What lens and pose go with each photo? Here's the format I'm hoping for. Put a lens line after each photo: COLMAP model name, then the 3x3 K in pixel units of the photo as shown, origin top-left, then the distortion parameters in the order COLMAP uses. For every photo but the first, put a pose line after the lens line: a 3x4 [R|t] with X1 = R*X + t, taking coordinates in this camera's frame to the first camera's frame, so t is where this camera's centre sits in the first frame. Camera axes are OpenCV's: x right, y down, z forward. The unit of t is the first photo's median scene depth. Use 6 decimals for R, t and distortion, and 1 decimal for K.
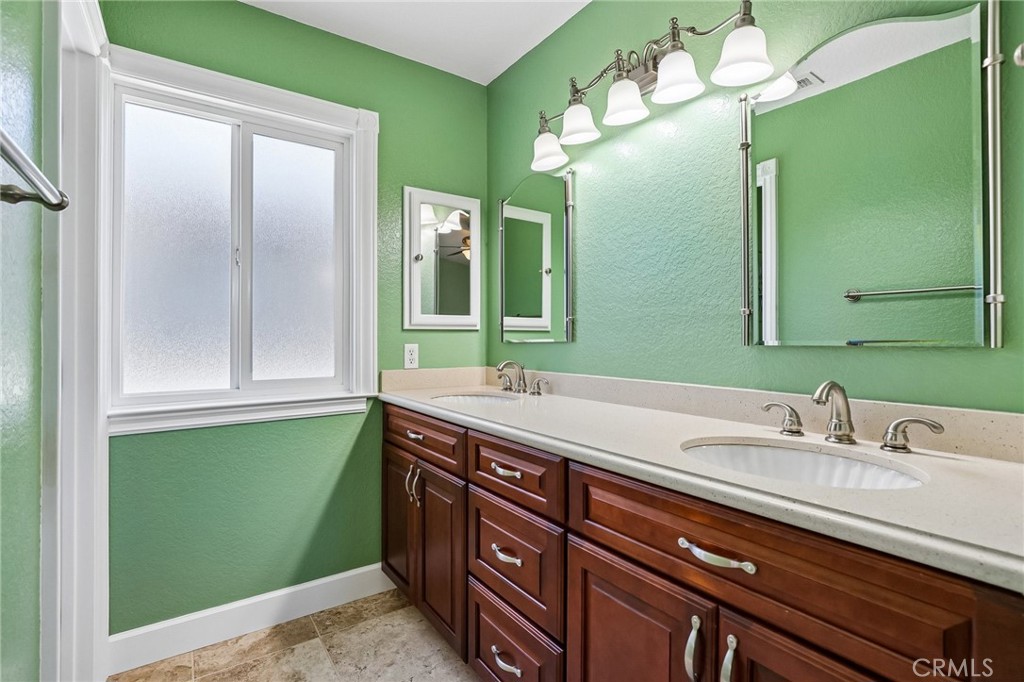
lens RADIAL K [[477.6, 0, 512.0], [0, 477.6, 341.0], [0, 0, 1]] dist [-0.016651, 0.000524]
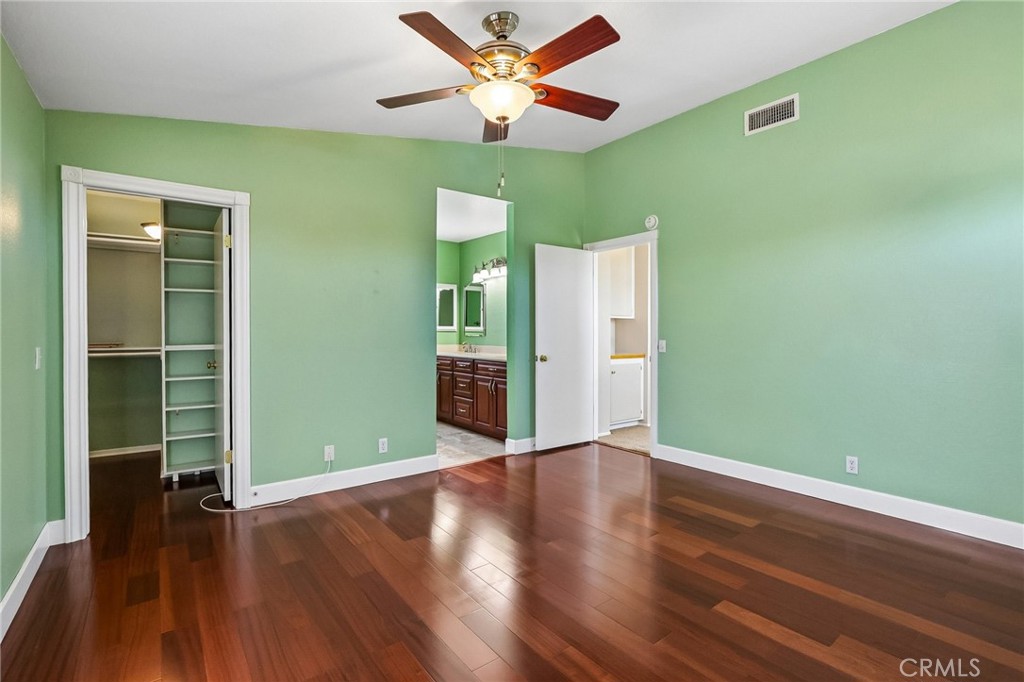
lens RADIAL K [[477.6, 0, 512.0], [0, 477.6, 341.0], [0, 0, 1]] dist [-0.016651, 0.000524]
pose [[0.999058, 0.001719, 0.043363, 0.150659], [-0.002372, 0.999884, 0.015015, -0.010565], [-0.043332, -0.015104, 0.998947, -2.020386]]
